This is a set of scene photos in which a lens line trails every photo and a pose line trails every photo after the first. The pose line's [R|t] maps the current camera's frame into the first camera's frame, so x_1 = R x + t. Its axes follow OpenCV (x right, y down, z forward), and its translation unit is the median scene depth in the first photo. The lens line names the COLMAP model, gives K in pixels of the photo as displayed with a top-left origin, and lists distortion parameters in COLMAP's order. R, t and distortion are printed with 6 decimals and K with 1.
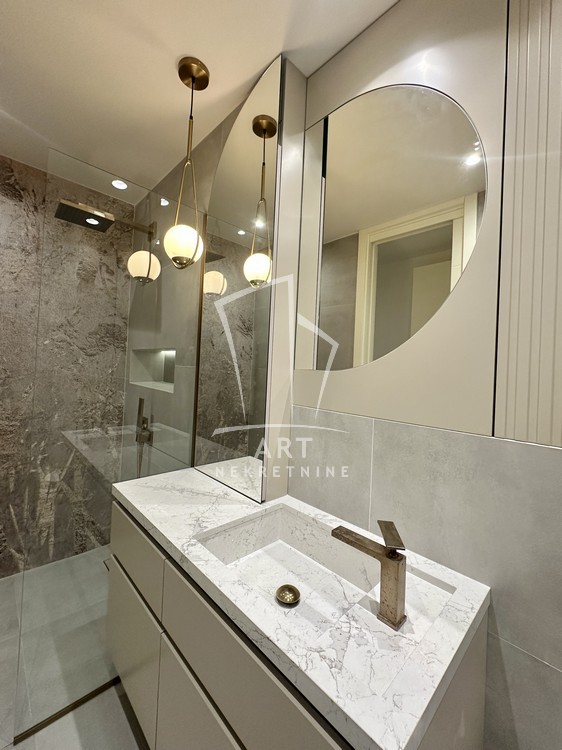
lens RADIAL K [[298.6, 0, 280.9], [0, 298.6, 369.9], [0, 0, 1]] dist [-0.001029, 0.000306]
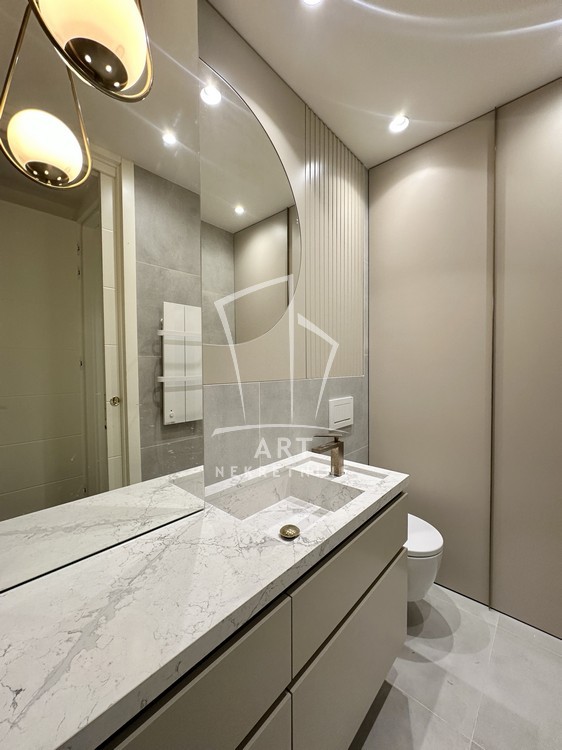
lens RADIAL K [[298.6, 0, 281.0], [0, 298.6, 375.2], [0, 0, 1]] dist [-0.001029, 0.000306]
pose [[-0.056133, -0.079313, 0.995268, -0.879027], [-0.012772, 0.996815, 0.078716, 0.026417], [-0.998342, -0.008293, -0.056968, 0.874016]]
